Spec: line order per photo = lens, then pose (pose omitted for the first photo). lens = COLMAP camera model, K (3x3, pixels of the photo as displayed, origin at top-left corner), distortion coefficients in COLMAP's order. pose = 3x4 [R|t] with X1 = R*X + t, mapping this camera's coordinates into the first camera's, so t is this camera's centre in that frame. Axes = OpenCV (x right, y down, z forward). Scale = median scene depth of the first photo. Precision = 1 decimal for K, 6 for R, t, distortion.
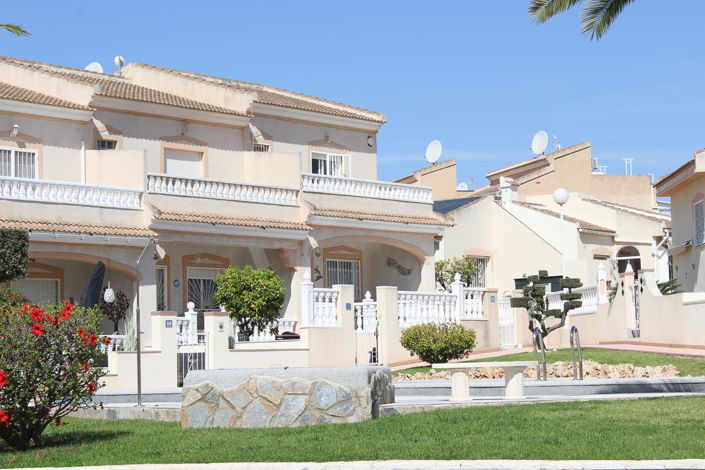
lens RADIAL K [[1699.1, 0, 352.5], [0, 1699.1, 235.0], [0, 0, 1]] dist [0.044981, 0.221080]
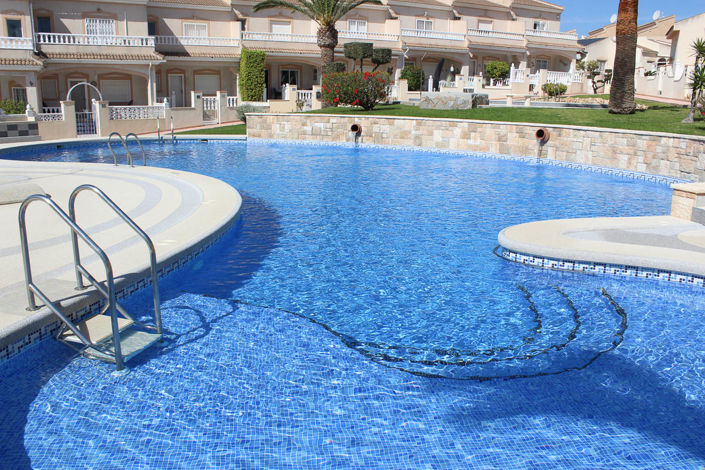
lens RADIAL K [[588.2, 0, 352.5], [0, 588.2, 235.0], [0, 0, 1]] dist [-0.174434, 0.156838]
pose [[0.921292, 0.124281, -0.368476, 0.102613], [-0.003071, 0.949850, 0.312690, -0.005254], [0.388858, -0.286948, 0.875471, -0.071122]]
